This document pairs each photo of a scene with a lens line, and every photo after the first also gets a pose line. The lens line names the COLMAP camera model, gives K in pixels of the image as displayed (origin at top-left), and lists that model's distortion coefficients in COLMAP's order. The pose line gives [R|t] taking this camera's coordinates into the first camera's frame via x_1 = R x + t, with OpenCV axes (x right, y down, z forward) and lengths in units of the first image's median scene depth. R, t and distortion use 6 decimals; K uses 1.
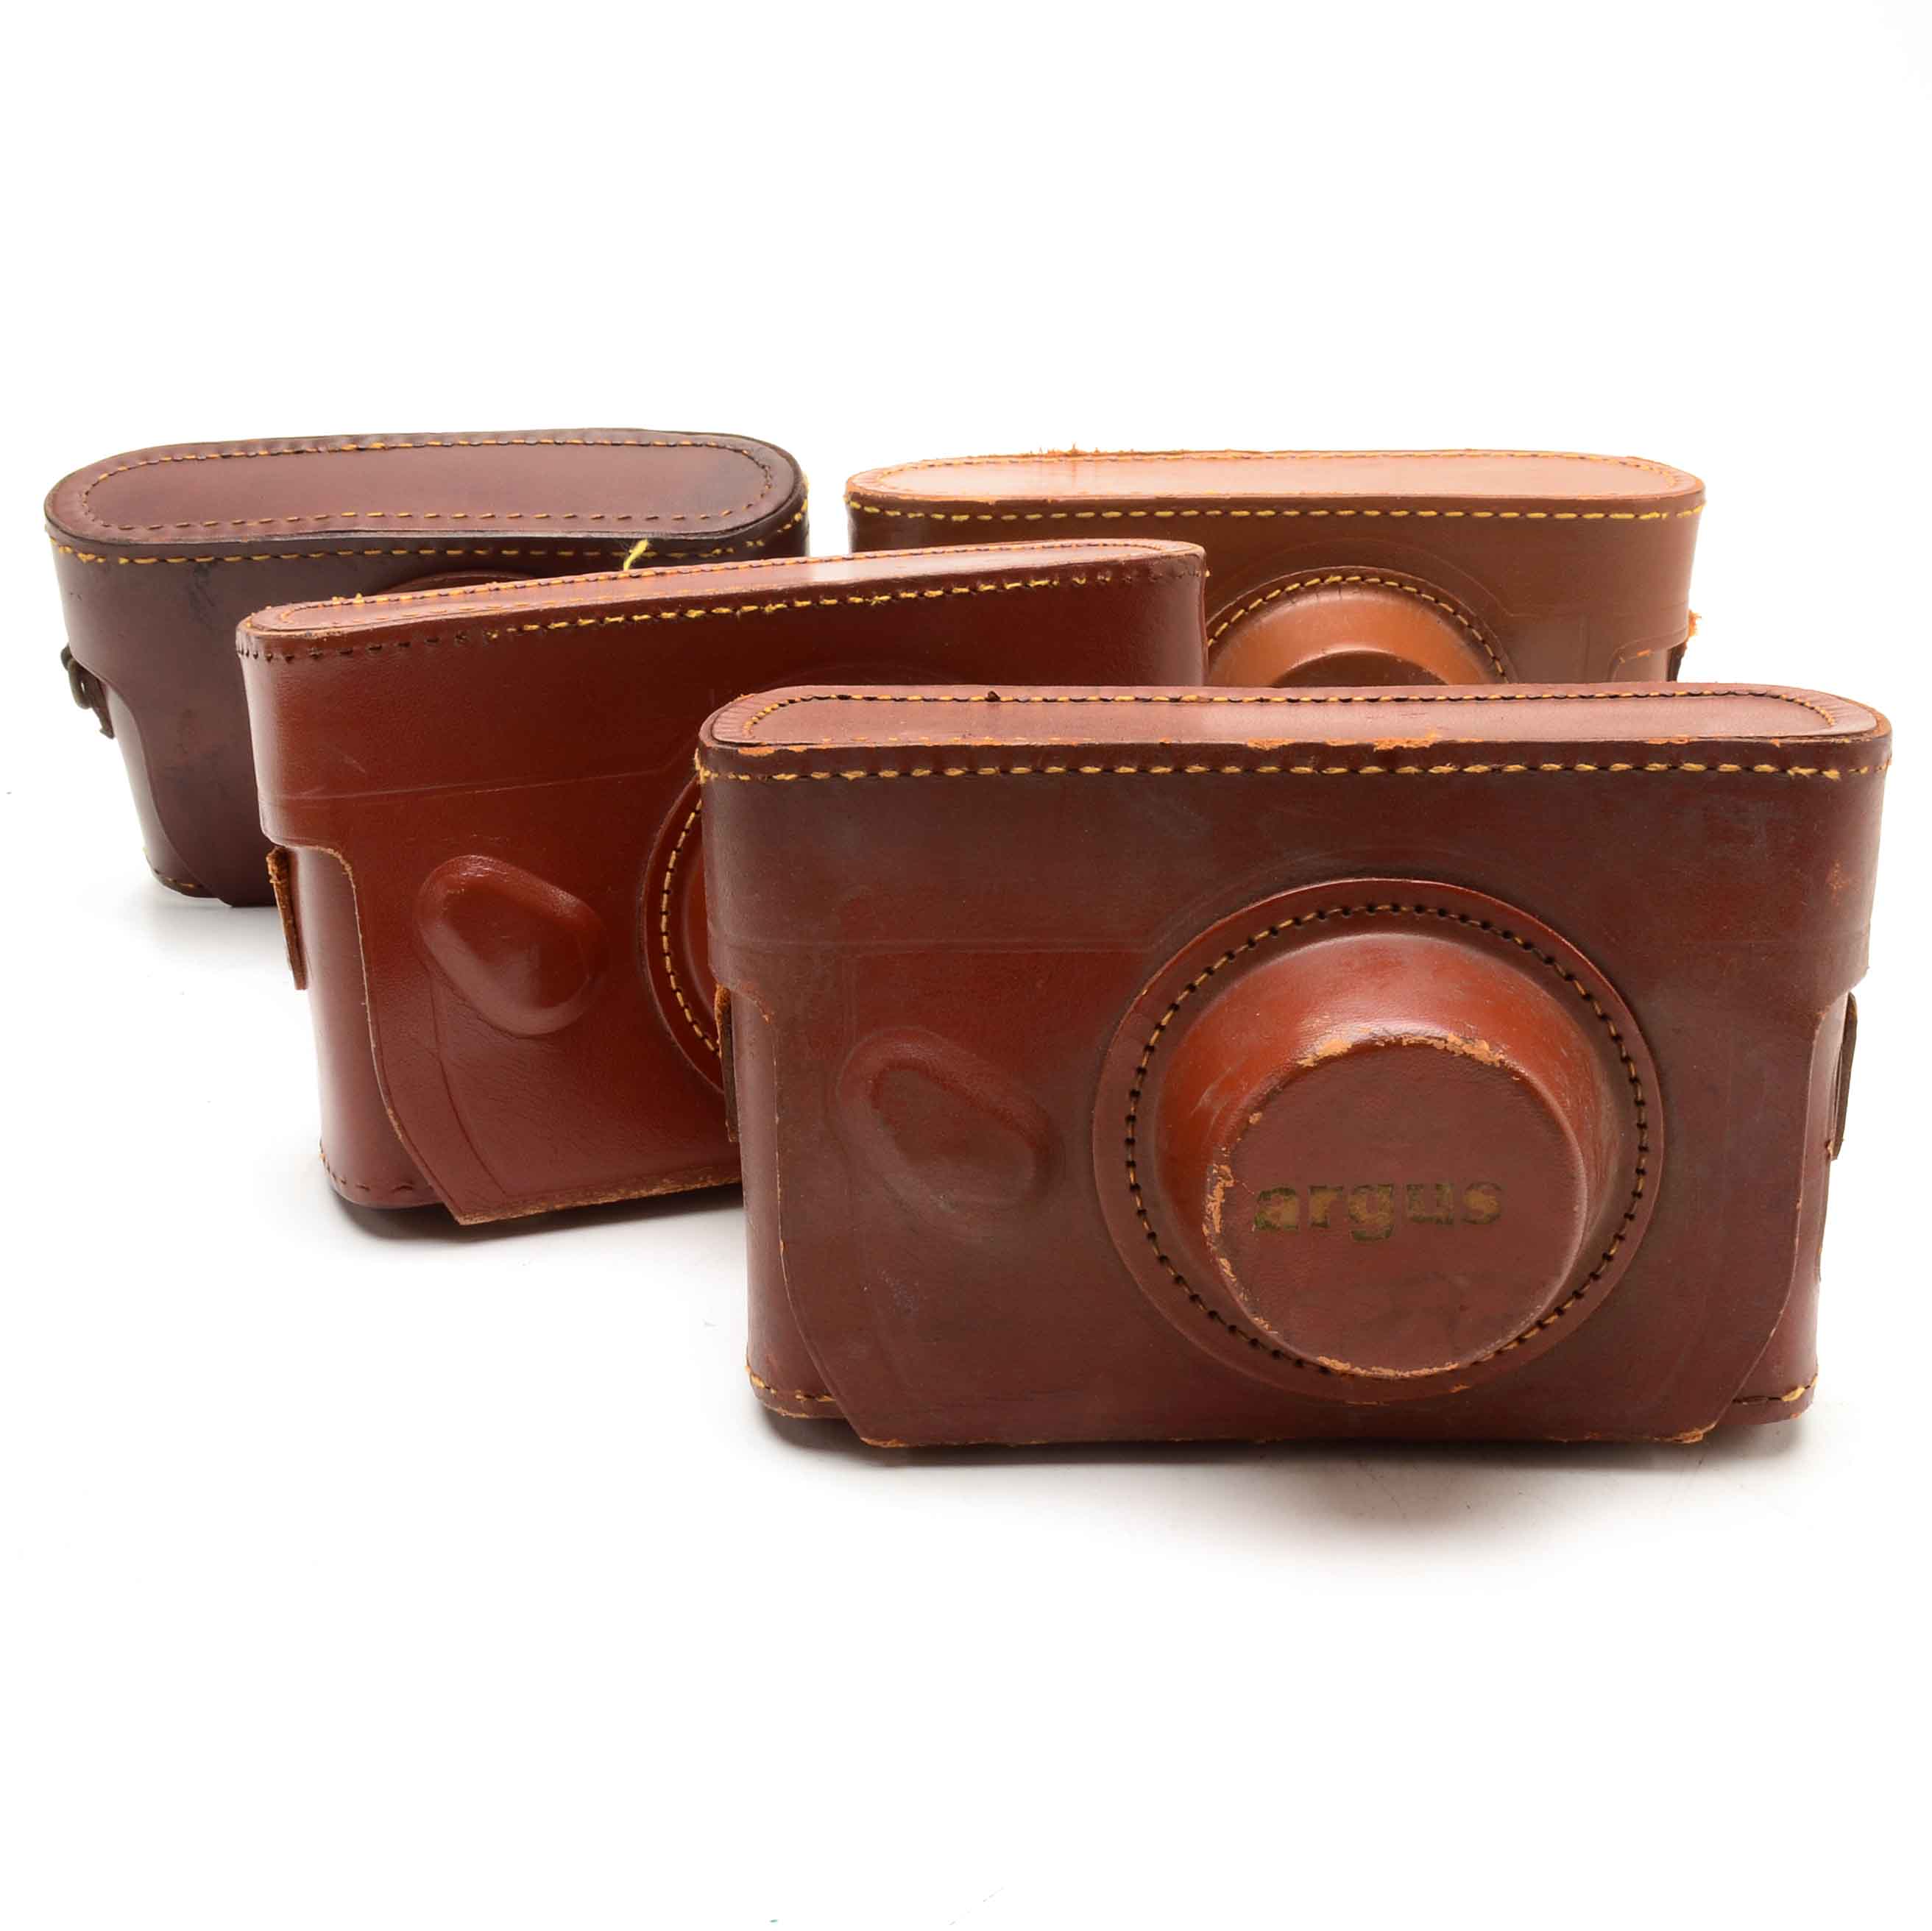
lens RADIAL K [[2636.5, 0, 966.0], [0, 2636.5, 965.5], [0, 0, 1]] dist [-0.039422, -0.082867]
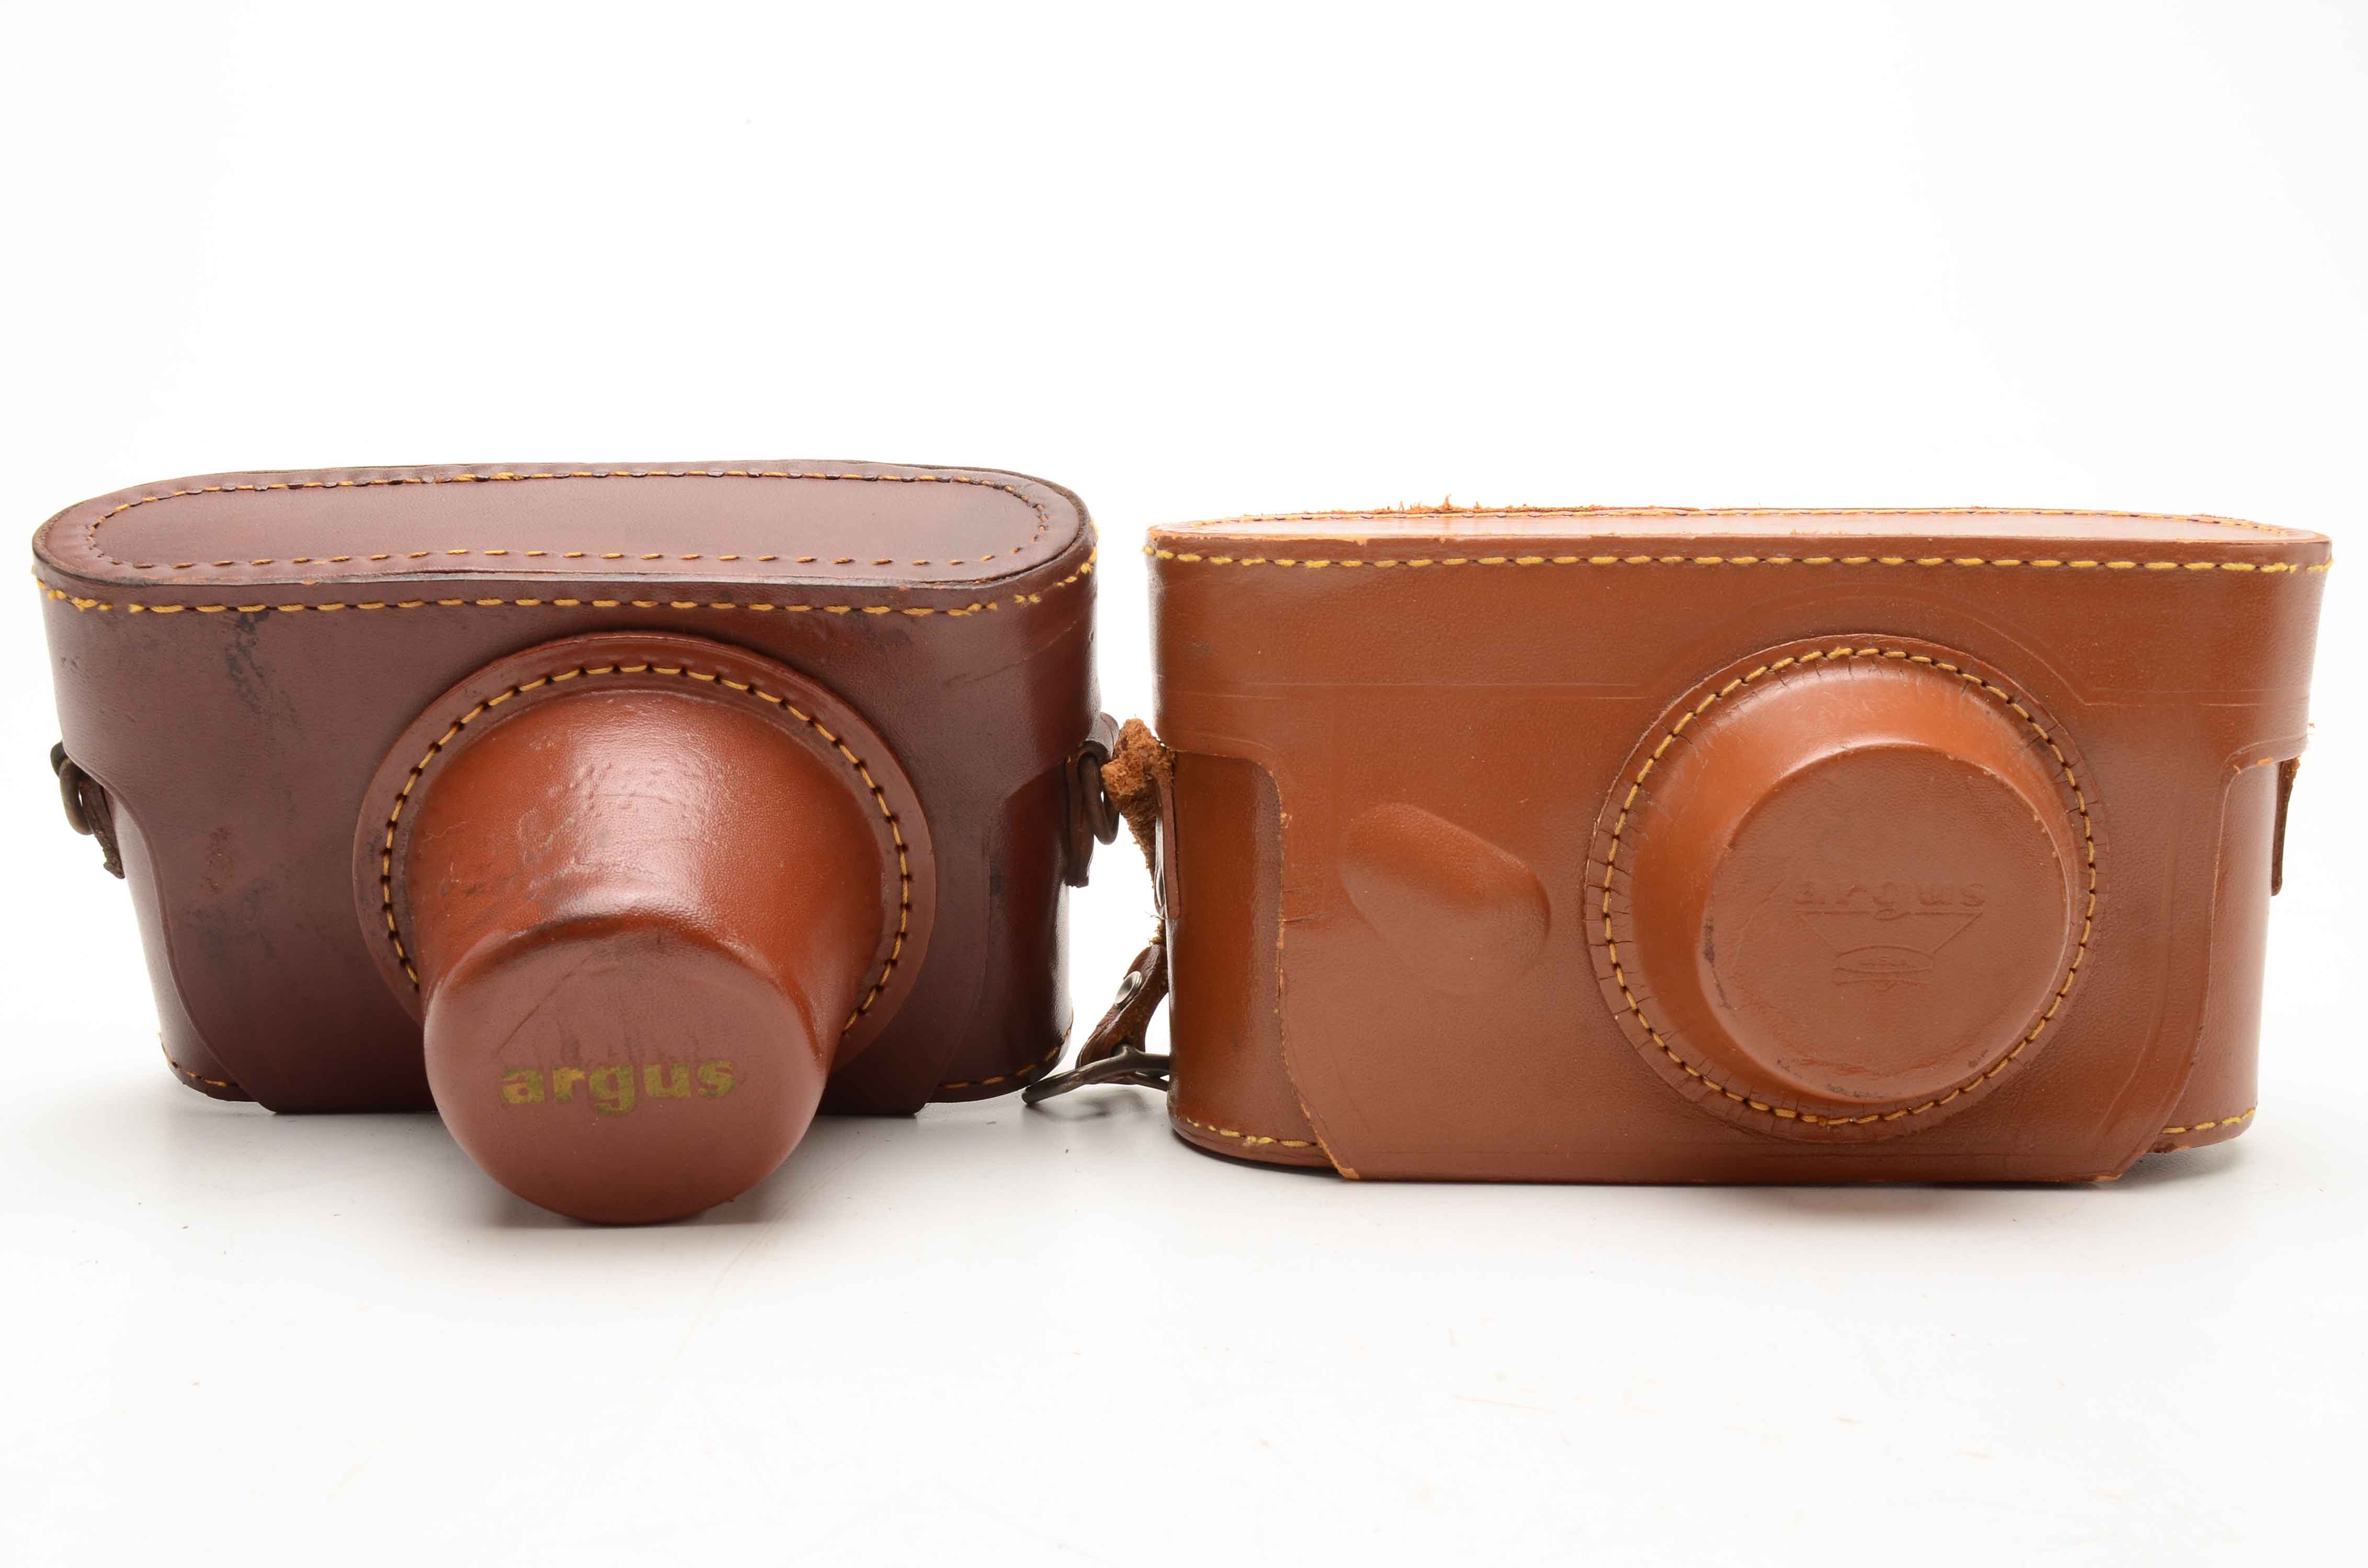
lens RADIAL K [[2957.2, 0, 1184.0], [0, 2957.2, 784.0], [0, 0, 1]] dist [-0.071985, 0.029105]
pose [[0.999979, 0.005269, 0.003640, -0.036482], [-0.004629, 0.987458, -0.157815, 0.013538], [-0.004426, 0.157795, 0.987462, 0.197570]]
